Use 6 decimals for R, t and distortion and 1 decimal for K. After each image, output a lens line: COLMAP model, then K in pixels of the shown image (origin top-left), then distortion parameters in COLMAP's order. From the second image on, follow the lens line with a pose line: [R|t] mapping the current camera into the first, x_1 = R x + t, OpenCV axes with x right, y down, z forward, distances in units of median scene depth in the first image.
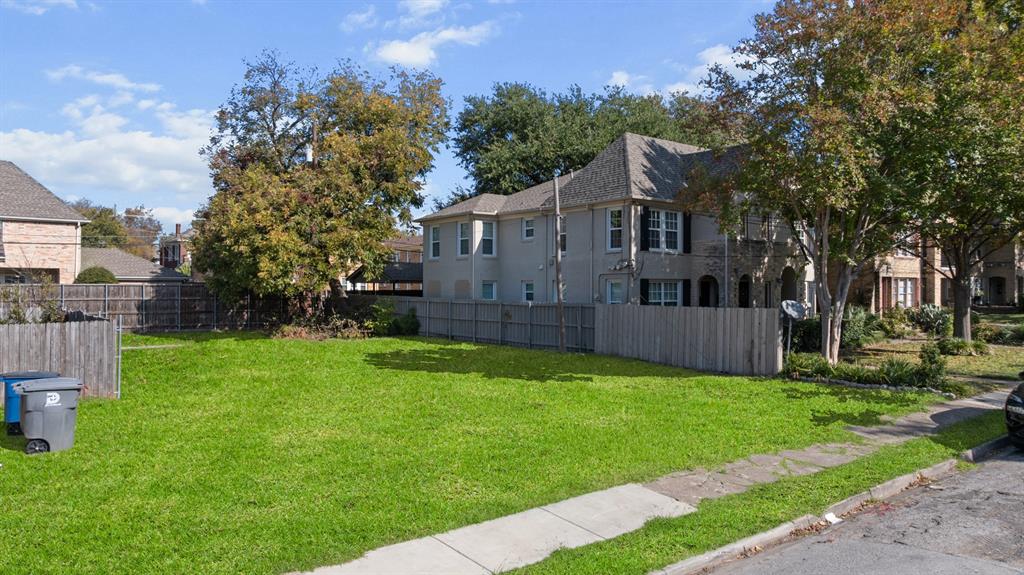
lens RADIAL K [[660.9, 0, 512.0], [0, 660.9, 287.5], [0, 0, 1]] dist [0.001420, -0.000702]
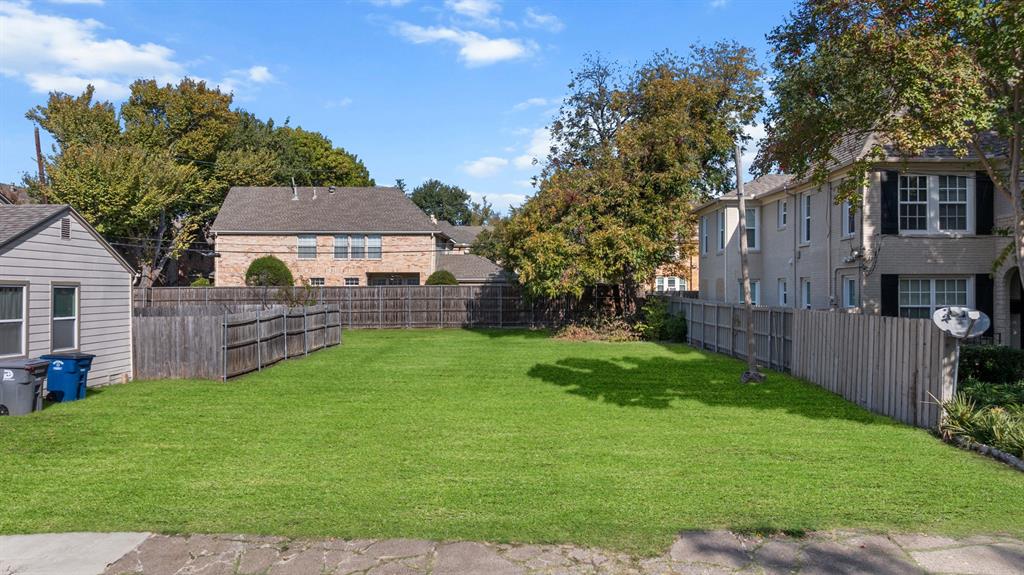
lens RADIAL K [[676.8, 0, 512.0], [0, 676.8, 287.5], [0, 0, 1]] dist [-0.000701, 0.000243]
pose [[0.804228, -0.002958, -0.594314, 0.287929], [0.002951, 0.999995, -0.000985, 0.000721], [0.594314, -0.000962, 0.804233, 0.170406]]
